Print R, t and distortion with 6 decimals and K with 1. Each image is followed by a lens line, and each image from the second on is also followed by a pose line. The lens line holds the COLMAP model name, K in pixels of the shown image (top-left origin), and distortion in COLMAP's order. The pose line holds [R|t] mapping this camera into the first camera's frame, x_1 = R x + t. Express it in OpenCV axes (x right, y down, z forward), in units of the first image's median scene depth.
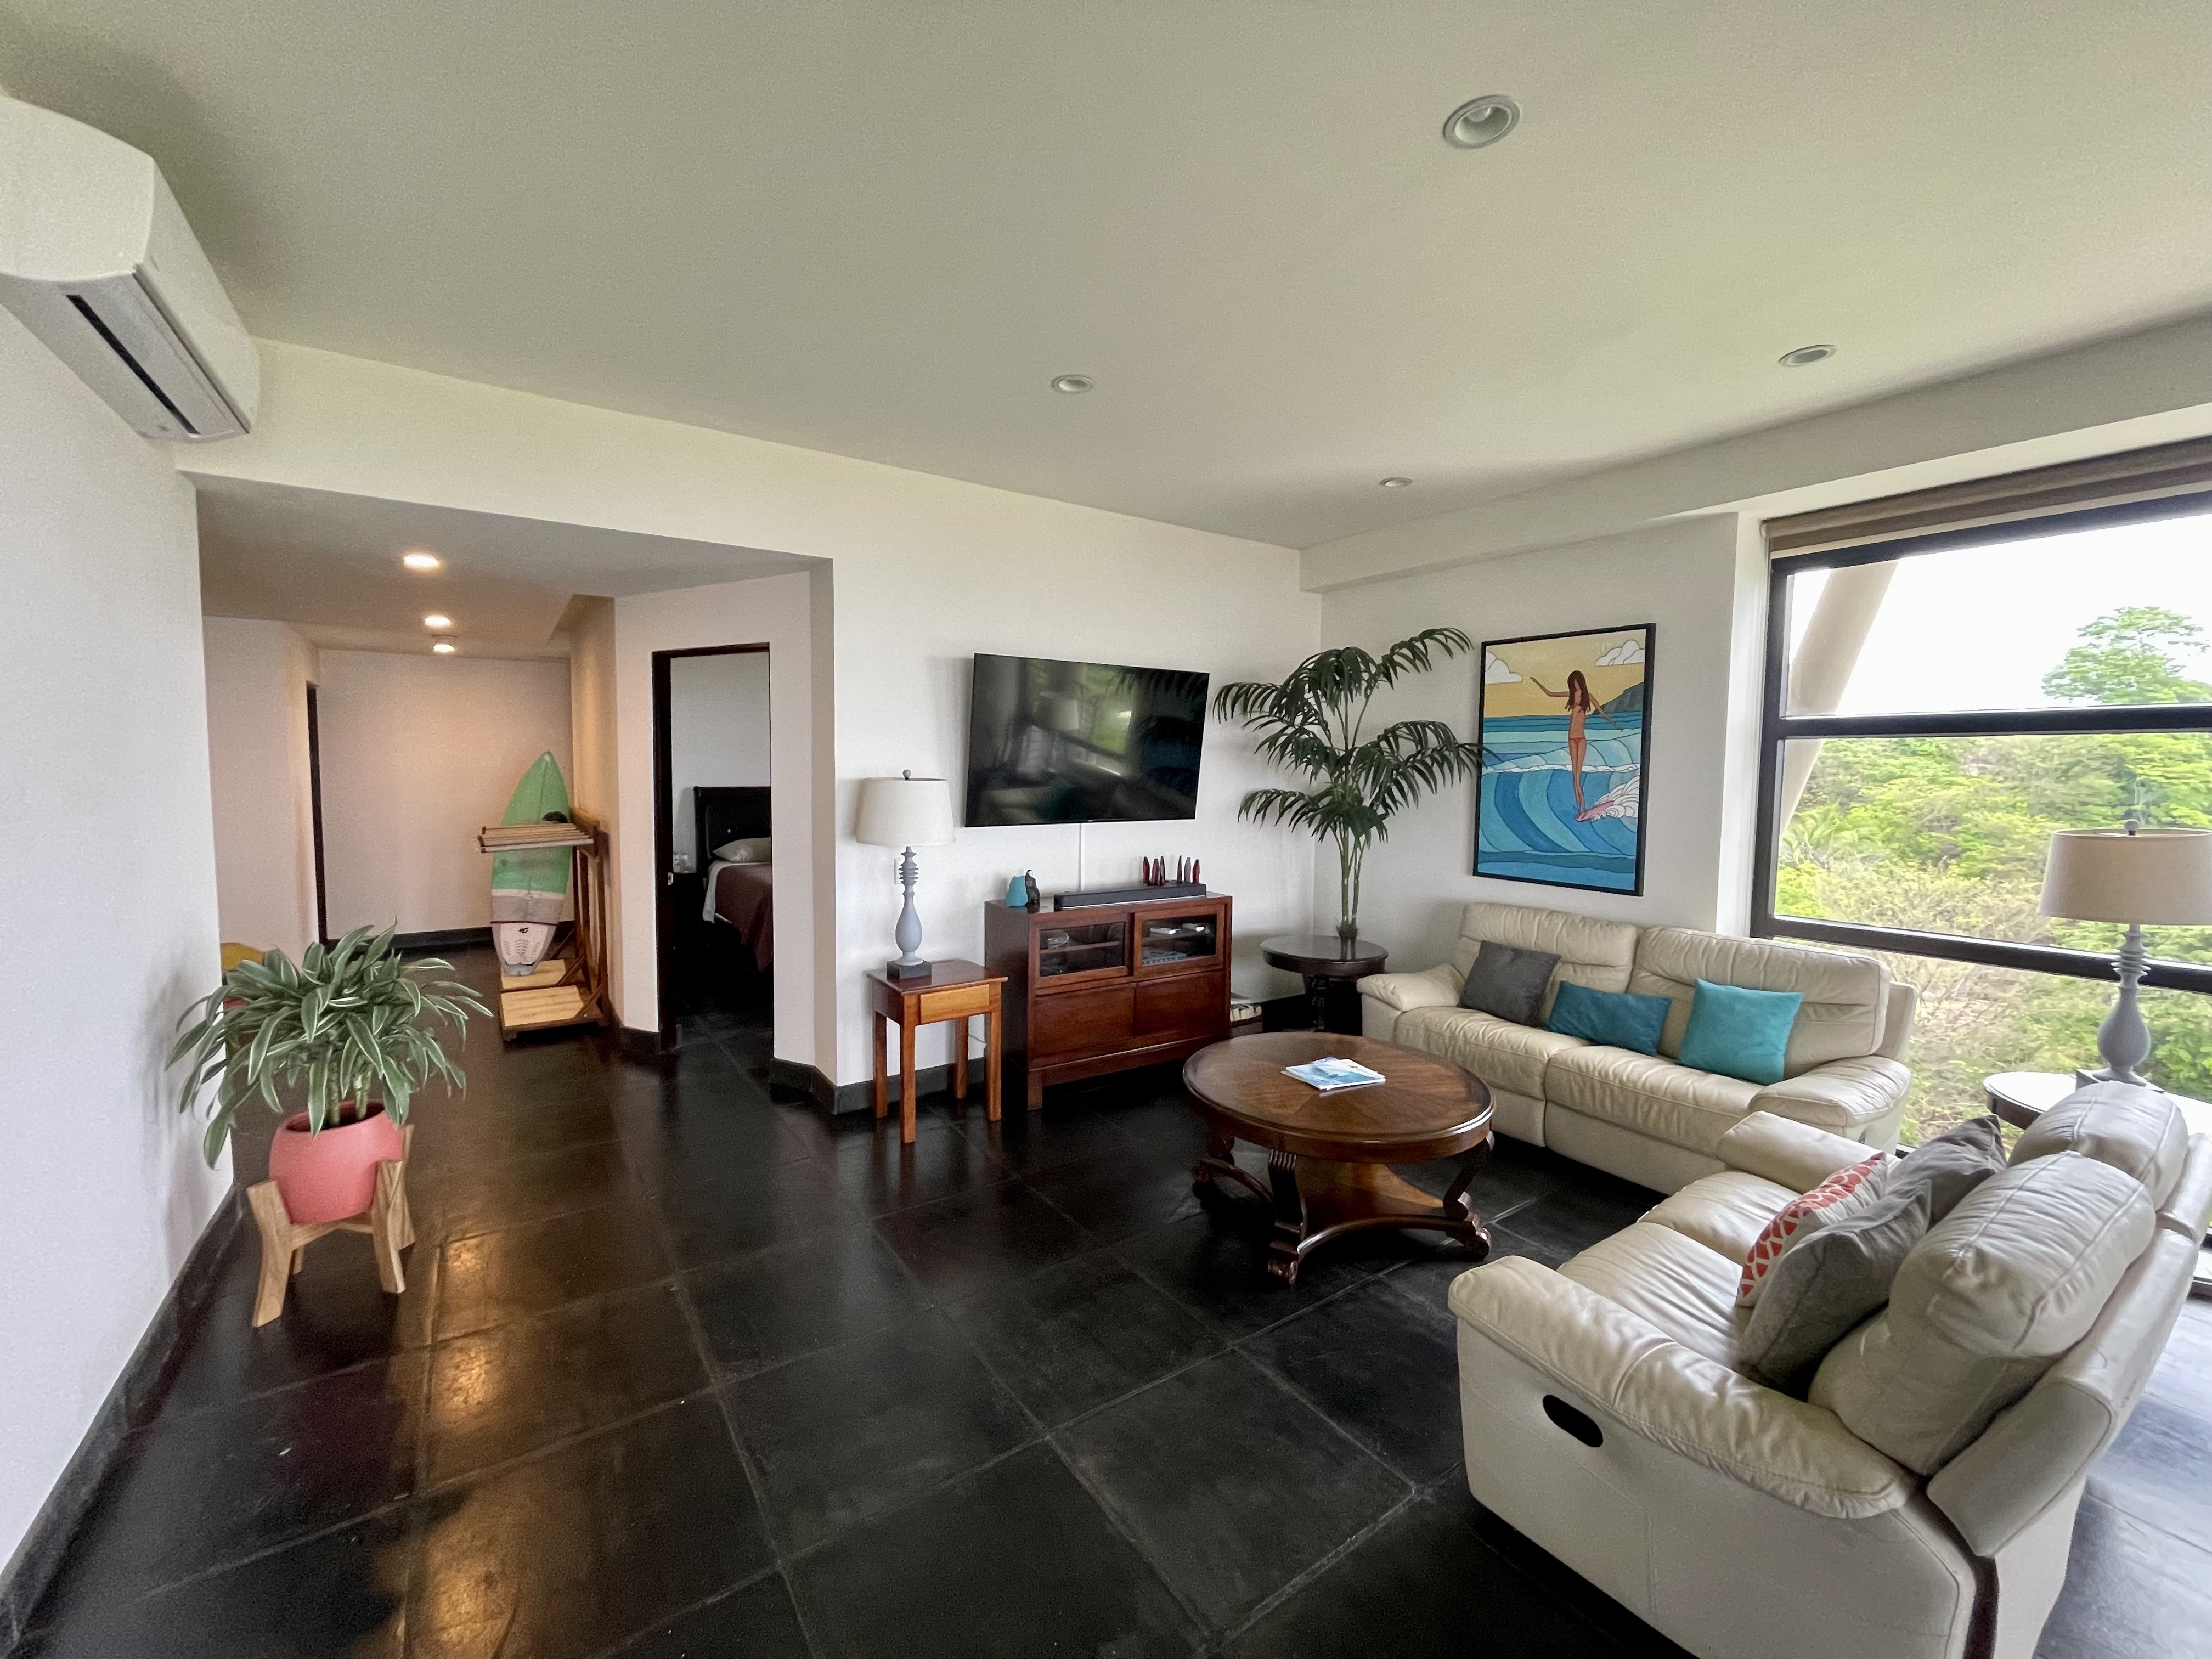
lens RADIAL K [[892.7, 0, 1103.1], [0, 892.7, 829.1], [0, 0, 1]] dist [0.001648, 0.000117]
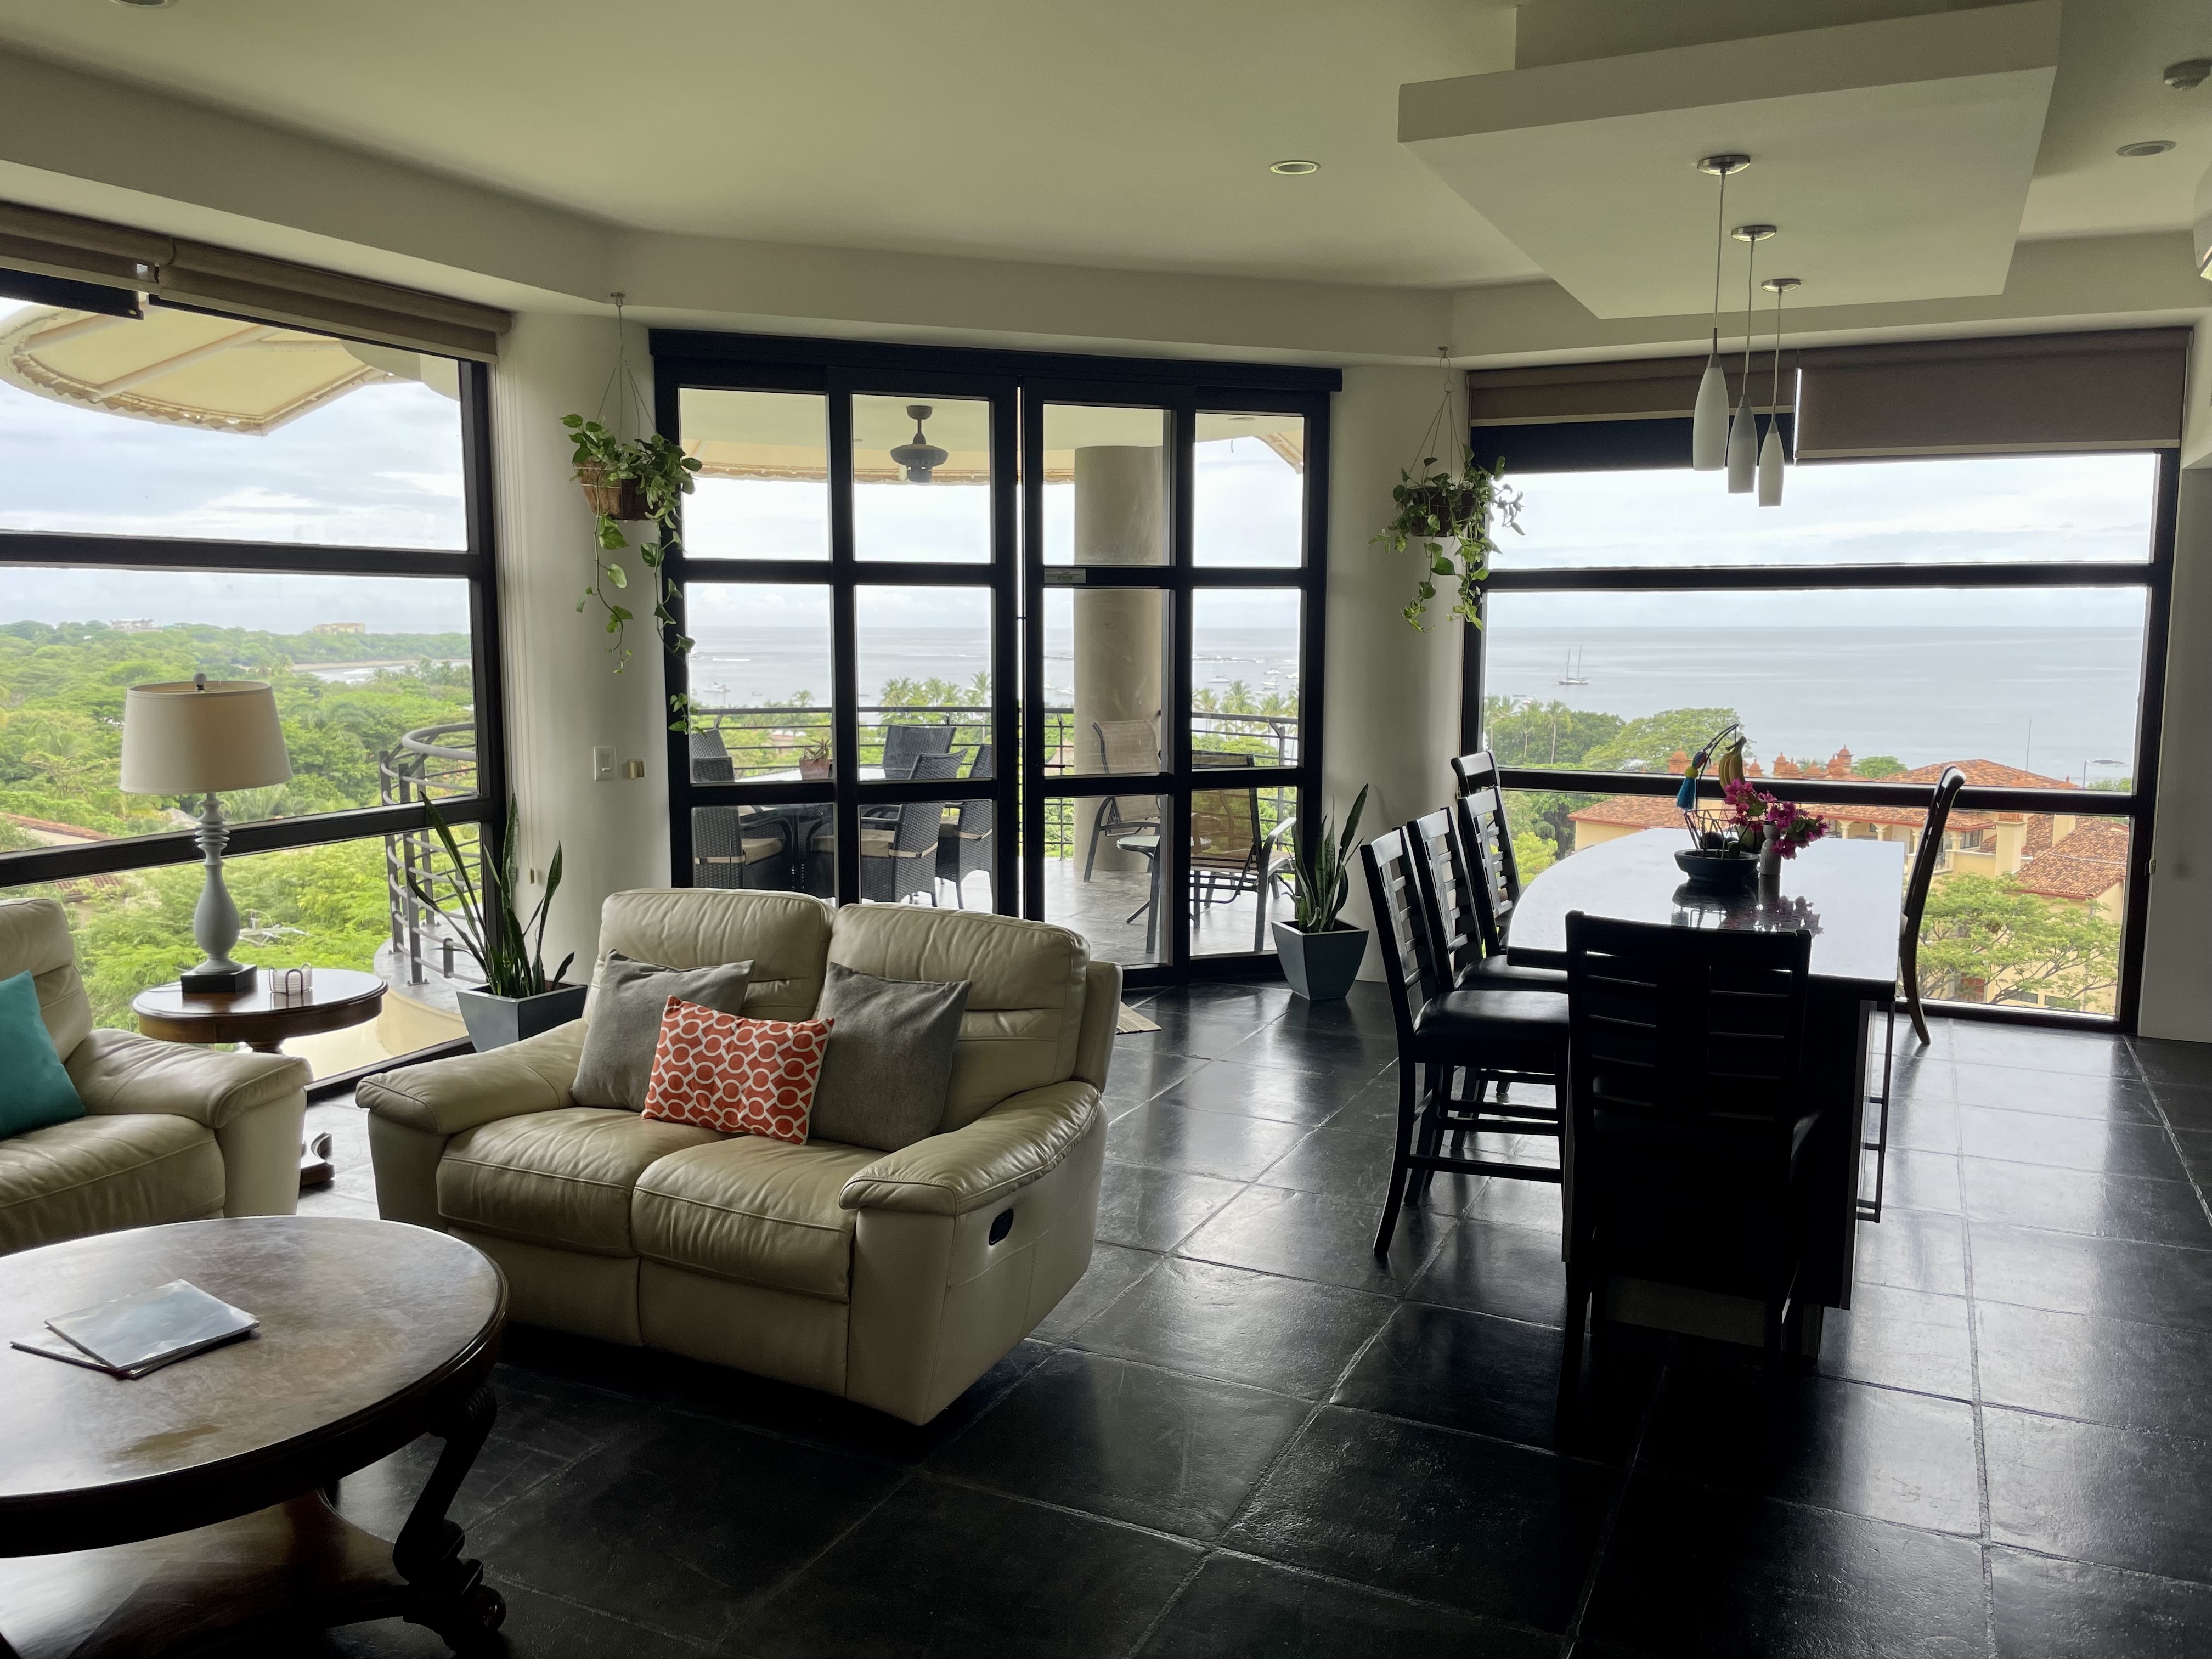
lens RADIAL K [[1694.3, 0, 1108.9], [0, 1694.3, 831.1], [0, 0, 1]] dist [-0.002813, -0.000074]
pose [[-0.503376, -0.117516, 0.856039, -0.741494], [0.044291, 0.985897, 0.161388, -0.086346], [-0.862932, 0.119154, -0.491072, 1.058629]]
